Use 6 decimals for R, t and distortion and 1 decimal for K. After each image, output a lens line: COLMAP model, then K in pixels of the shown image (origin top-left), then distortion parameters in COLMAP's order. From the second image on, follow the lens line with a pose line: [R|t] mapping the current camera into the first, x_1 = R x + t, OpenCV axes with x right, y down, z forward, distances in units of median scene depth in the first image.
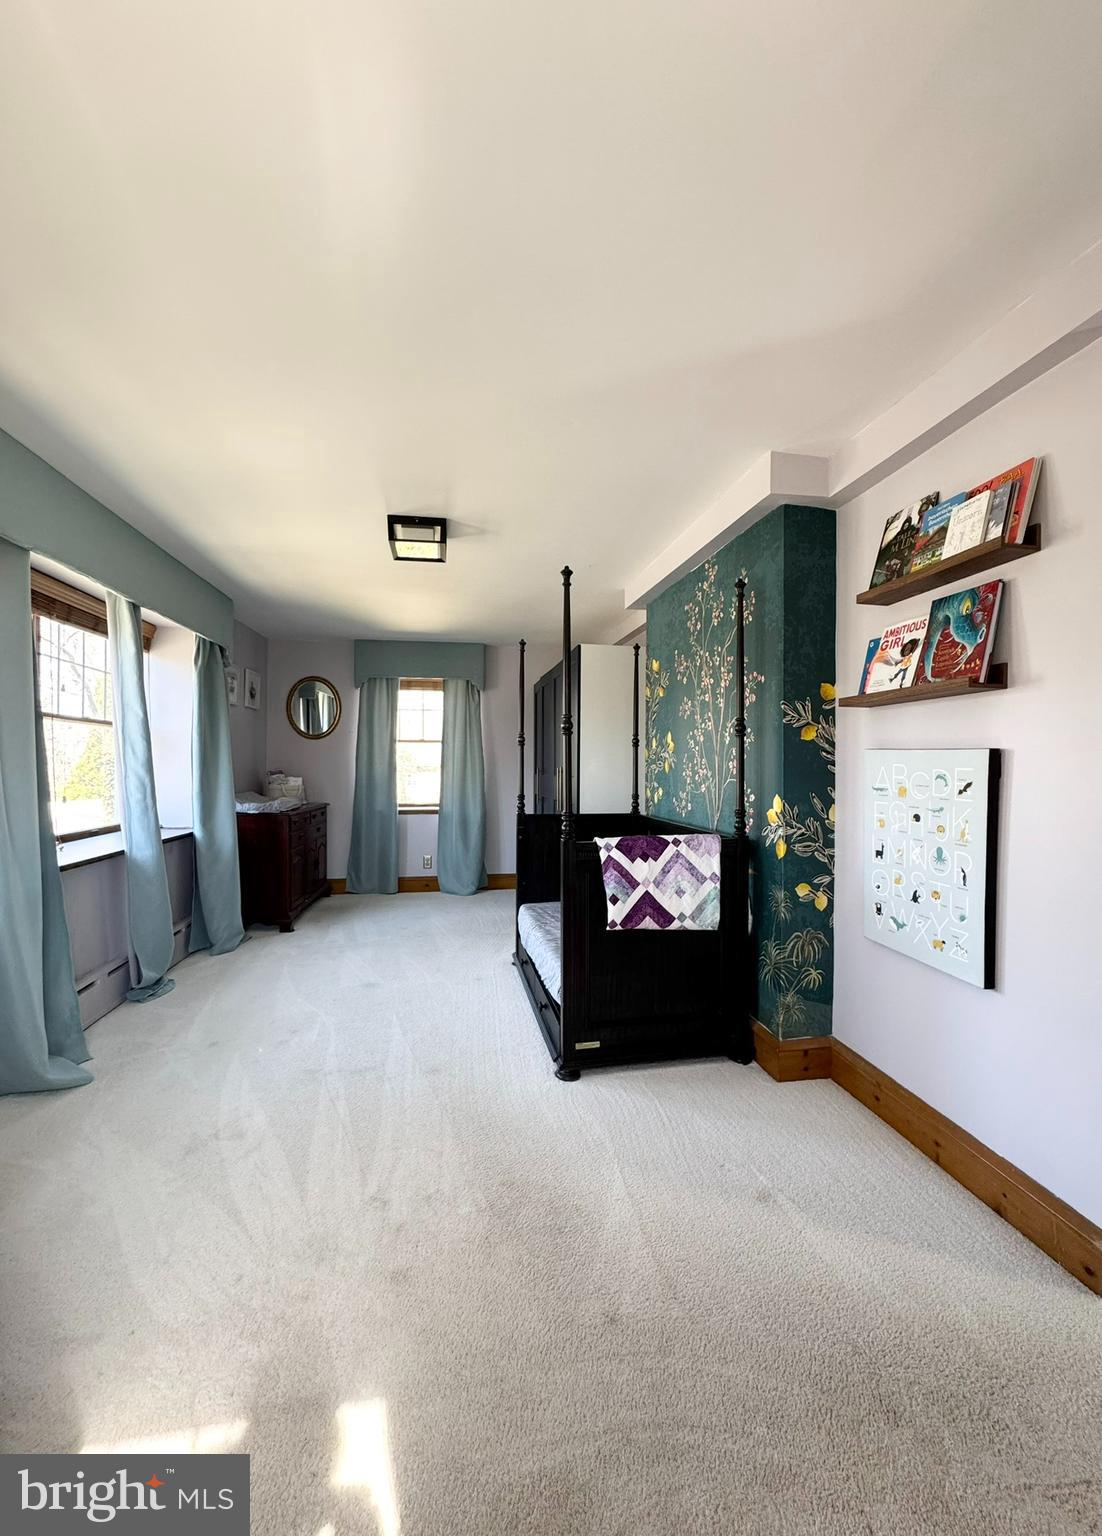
lens RADIAL K [[610.1, 0, 551.0], [0, 610.1, 768.0], [0, 0, 1]] dist [-0.001420, -0.000120]
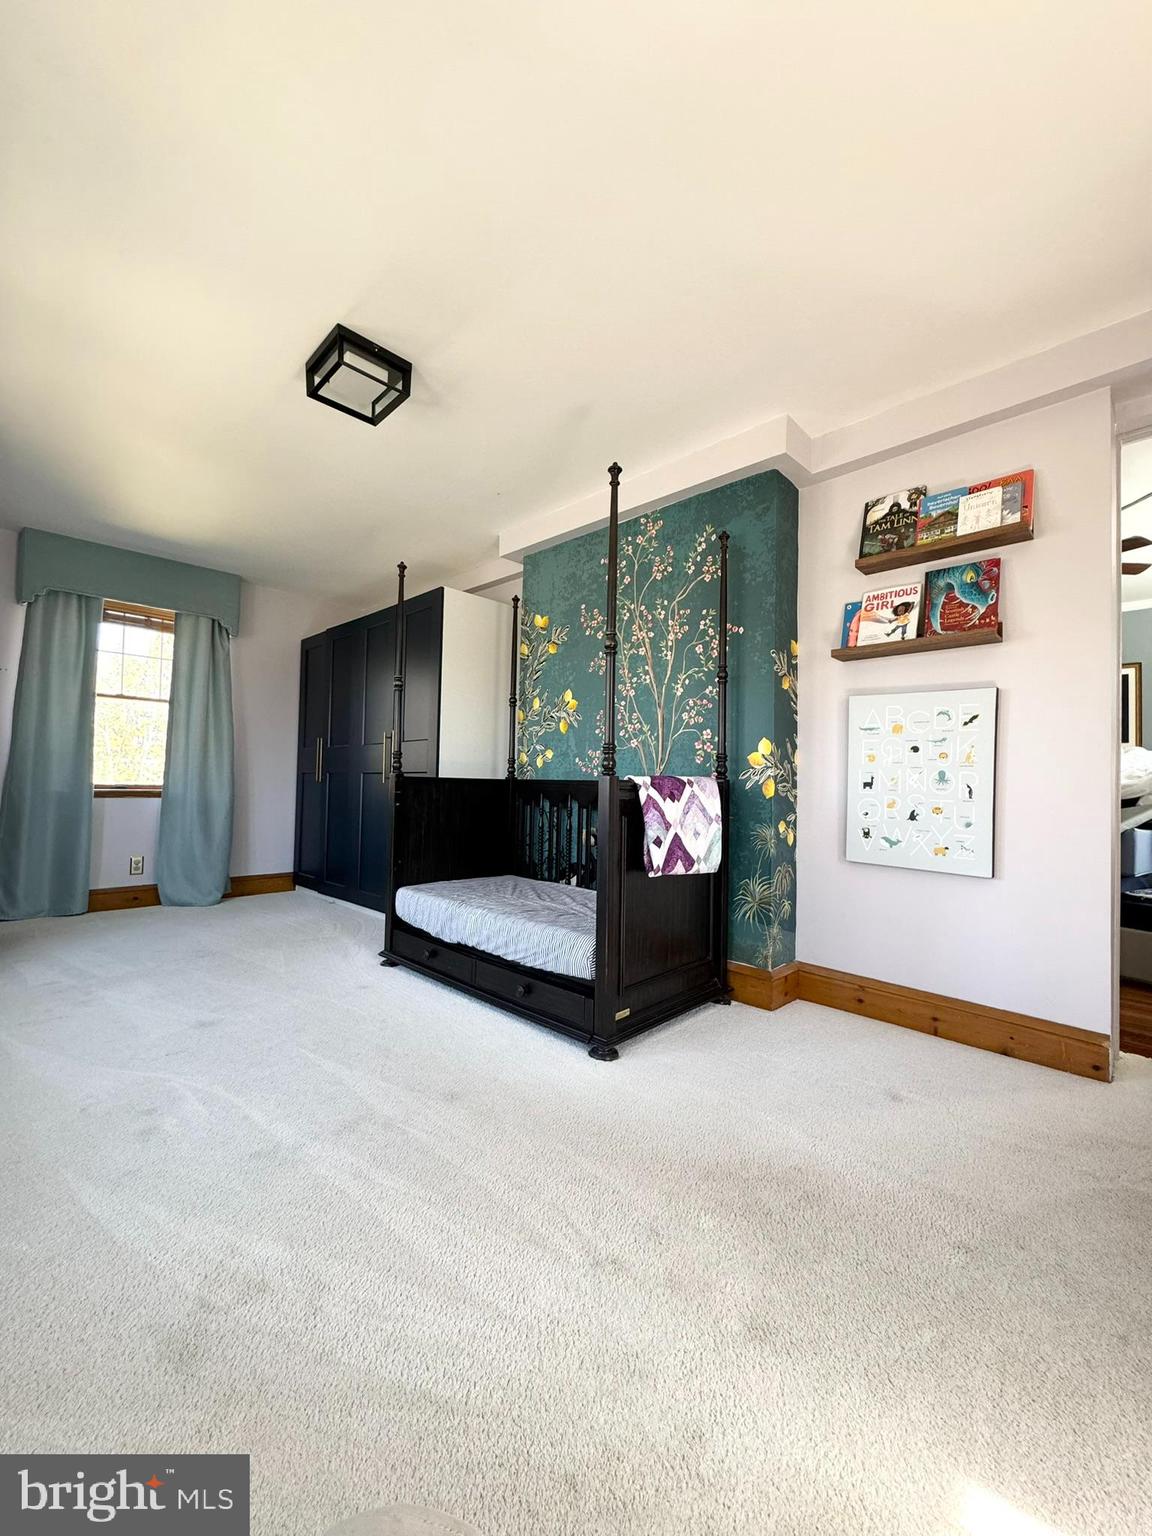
lens RADIAL K [[610.7, 0, 579.0], [0, 610.7, 762.7], [0, 0, 1]] dist [0.000436, -0.000001]
pose [[0.815636, 0.033587, 0.577590, -0.507796], [-0.017678, 0.999294, -0.033146, 0.128757], [-0.578295, 0.016824, 0.815654, 0.325947]]
